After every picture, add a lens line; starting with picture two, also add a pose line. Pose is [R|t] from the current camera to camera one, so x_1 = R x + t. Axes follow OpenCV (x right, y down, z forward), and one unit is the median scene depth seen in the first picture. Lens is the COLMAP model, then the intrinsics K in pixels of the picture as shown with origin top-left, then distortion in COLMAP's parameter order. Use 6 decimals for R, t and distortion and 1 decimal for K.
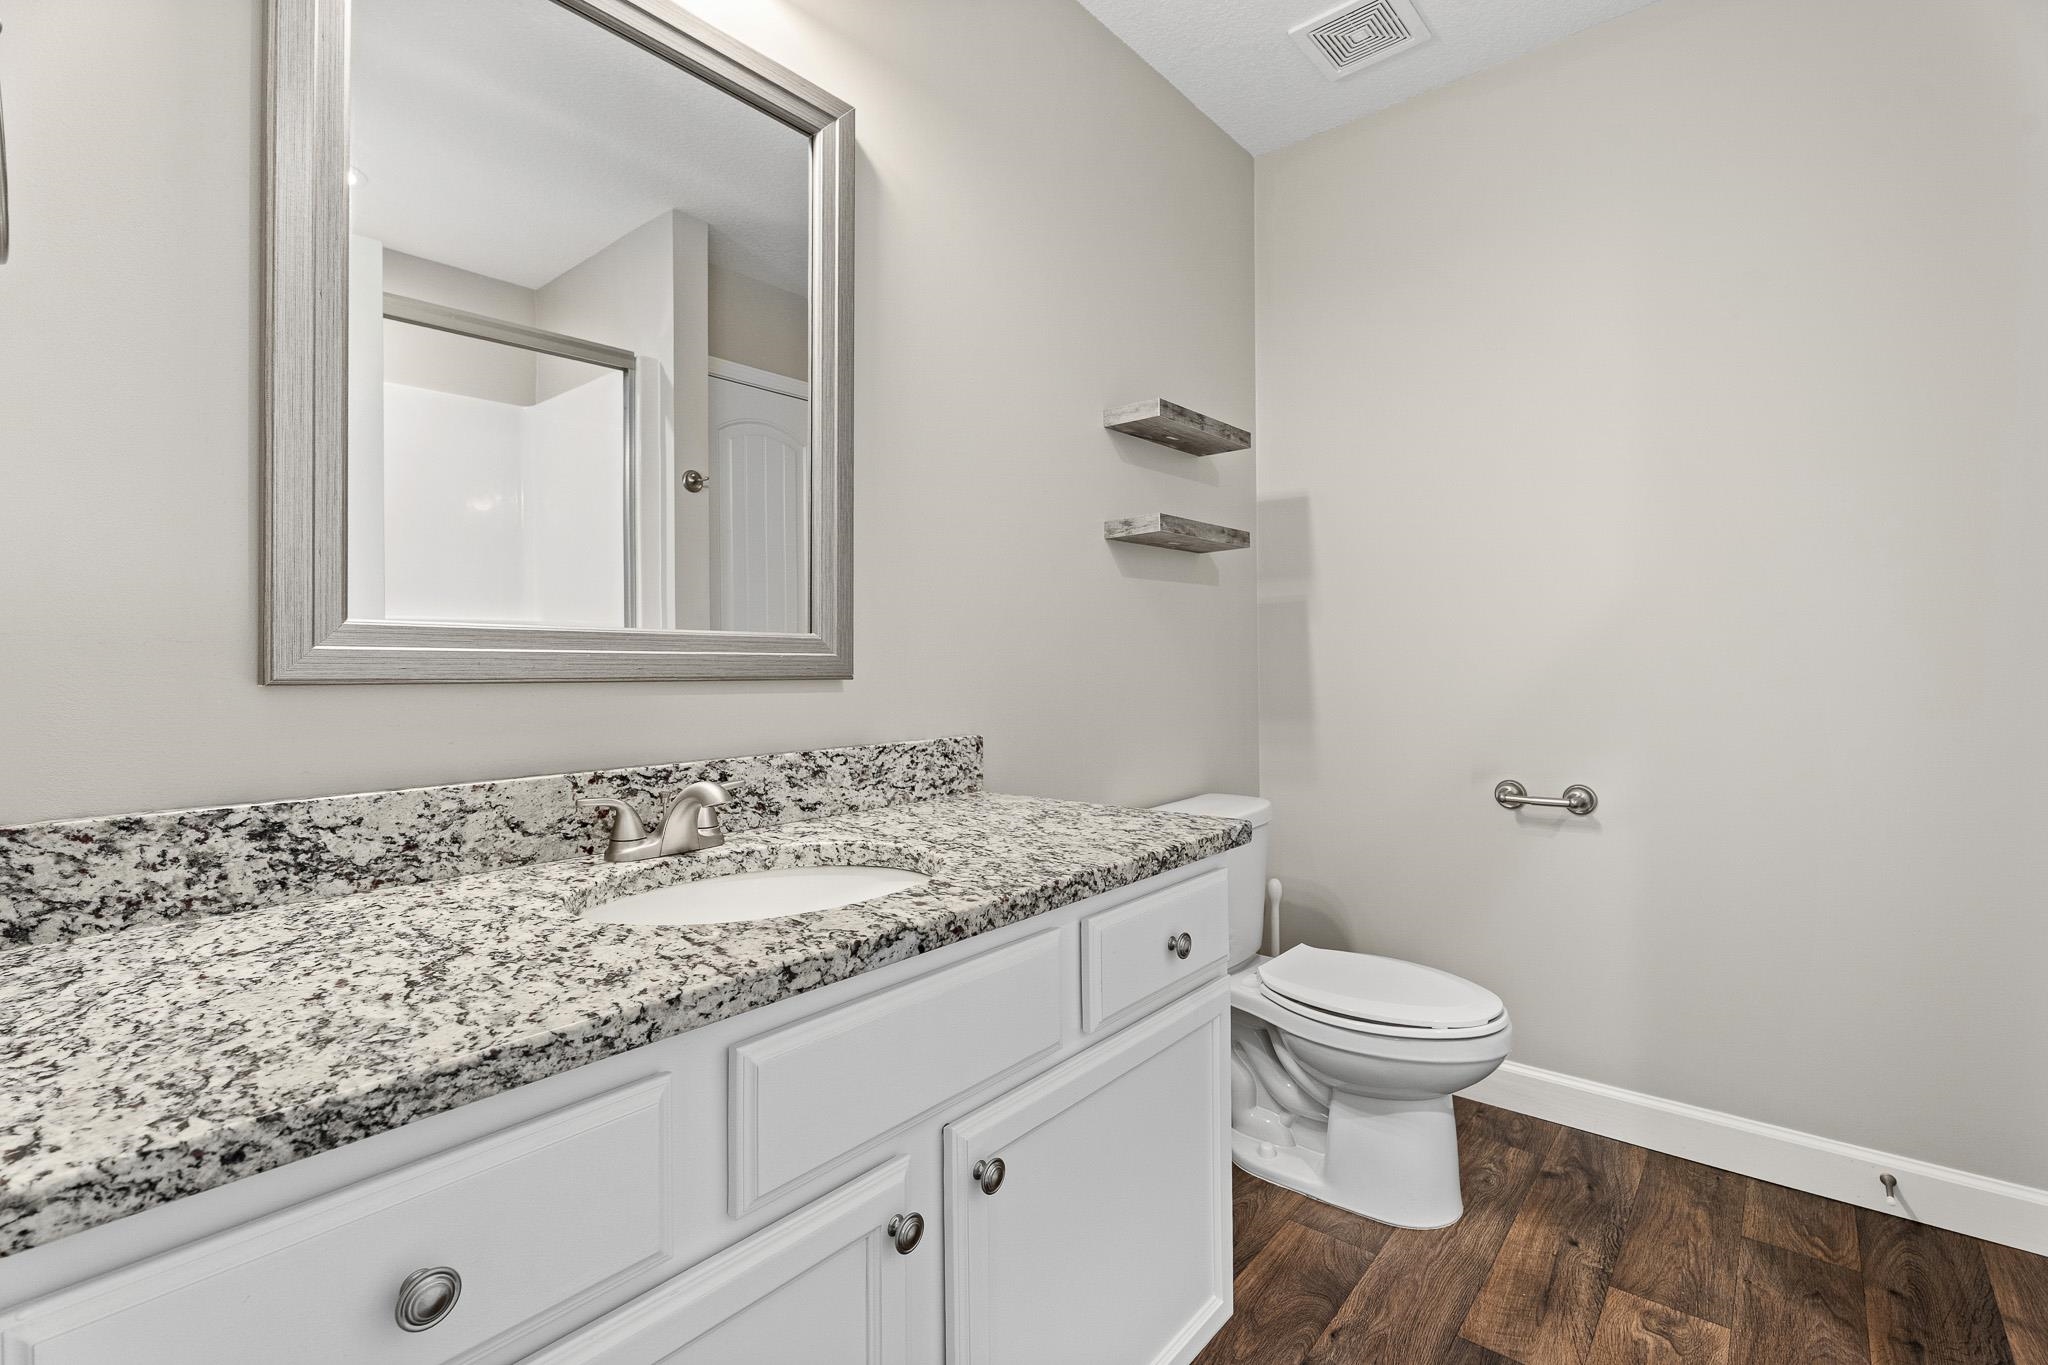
lens RADIAL K [[917.7, 0, 1029.8], [0, 917.7, 674.6], [0, 0, 1]] dist [0.003977, -0.002990]
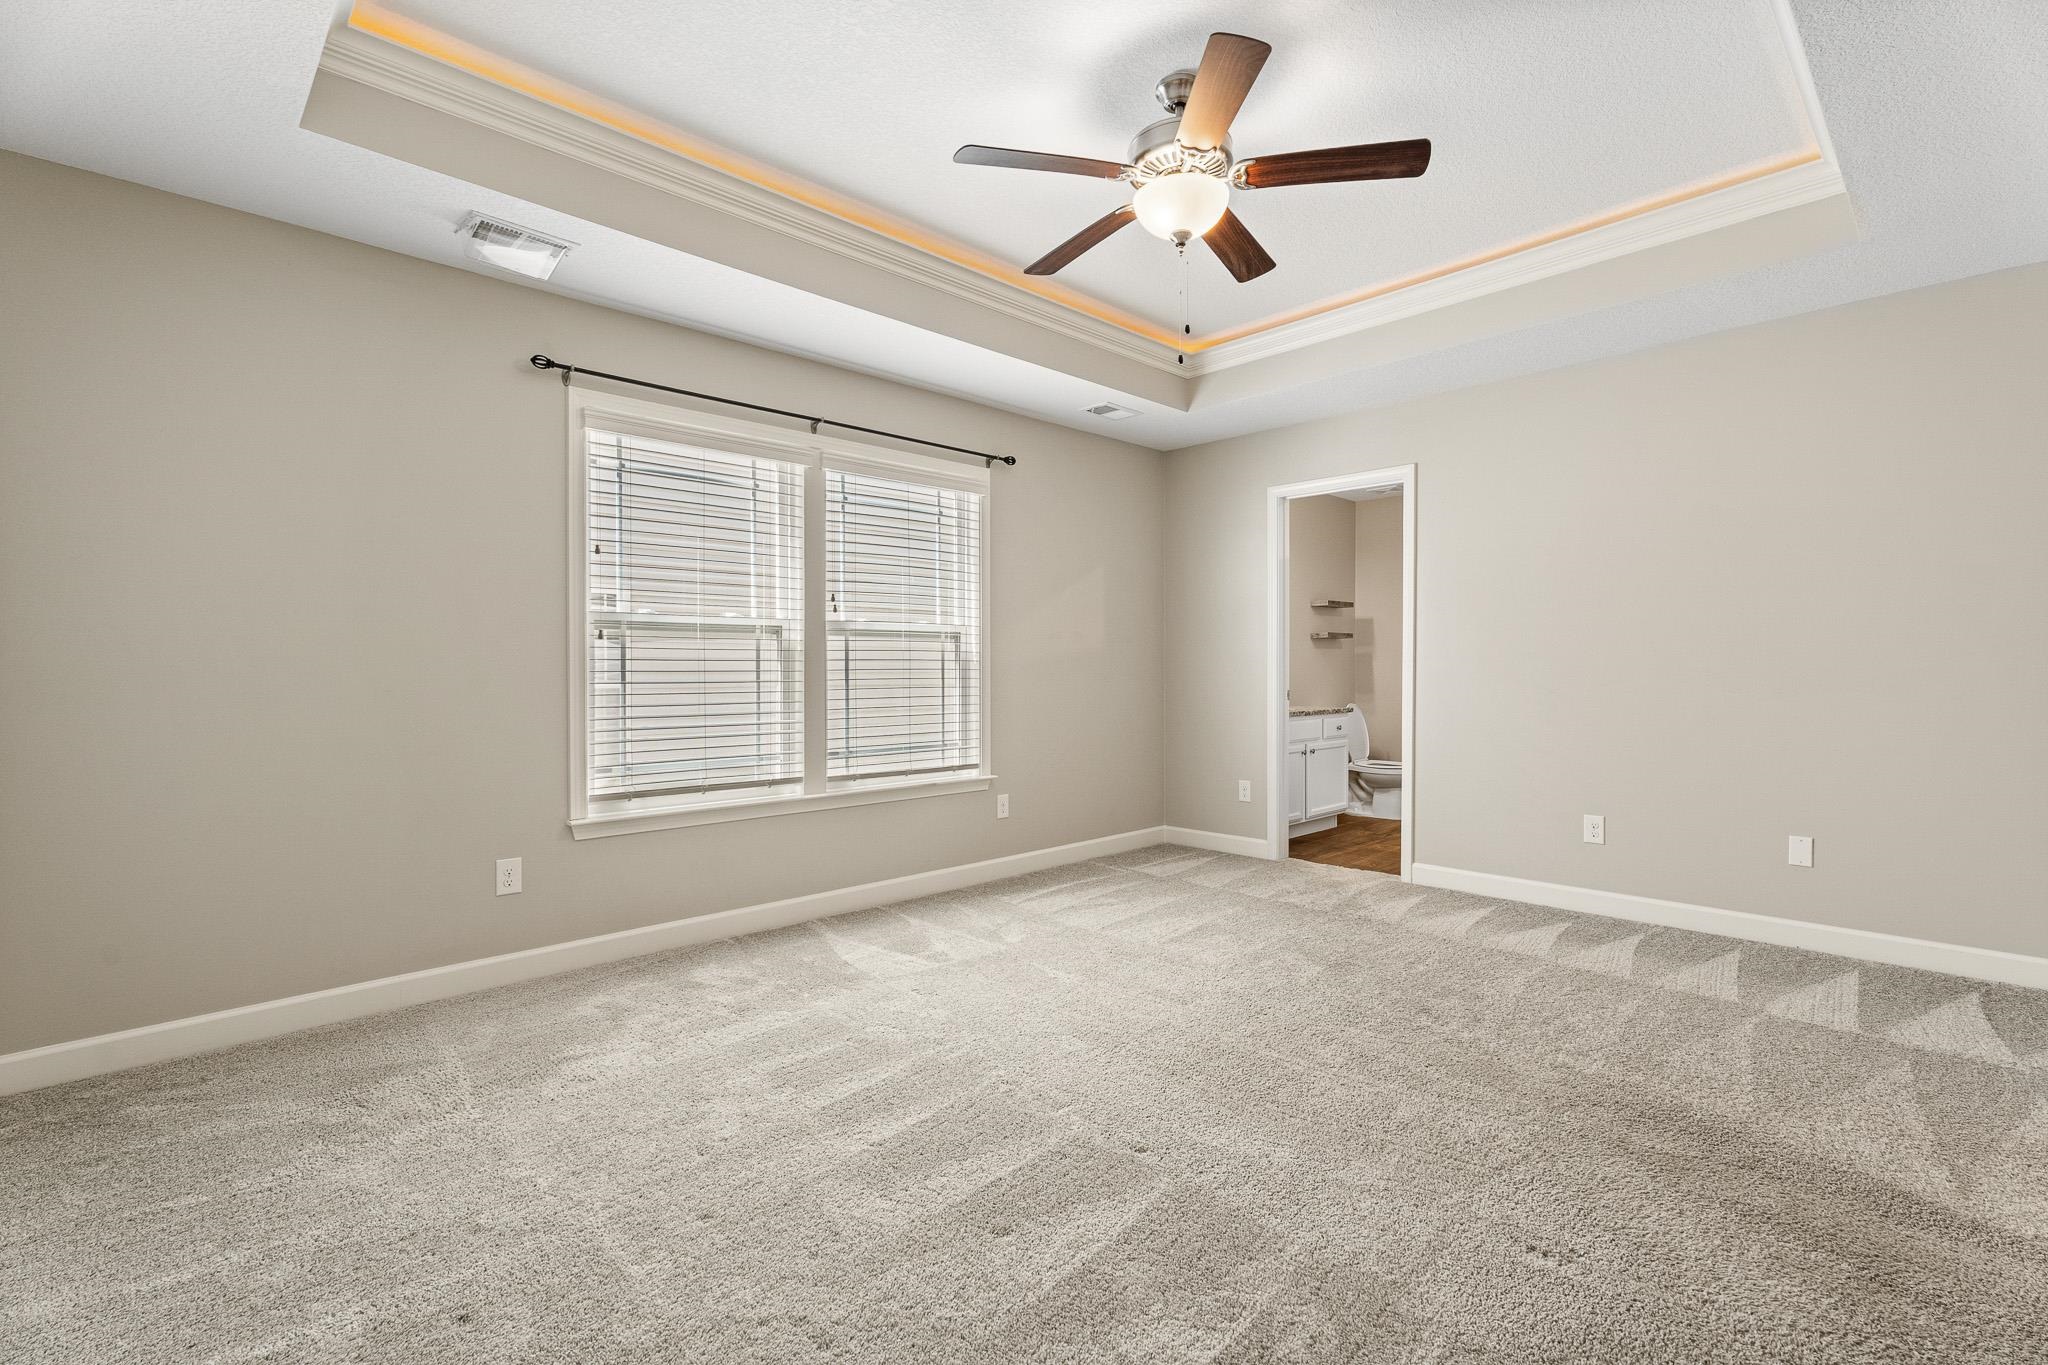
lens RADIAL K [[917.7, 0, 1029.8], [0, 917.7, 674.6], [0, 0, 1]] dist [0.003977, -0.002990]
pose [[0.994893, 0.008252, -0.100599, -0.629491], [-0.008229, 0.999966, 0.000646, -0.001134], [0.100601, 0.000185, 0.994927, -2.588863]]
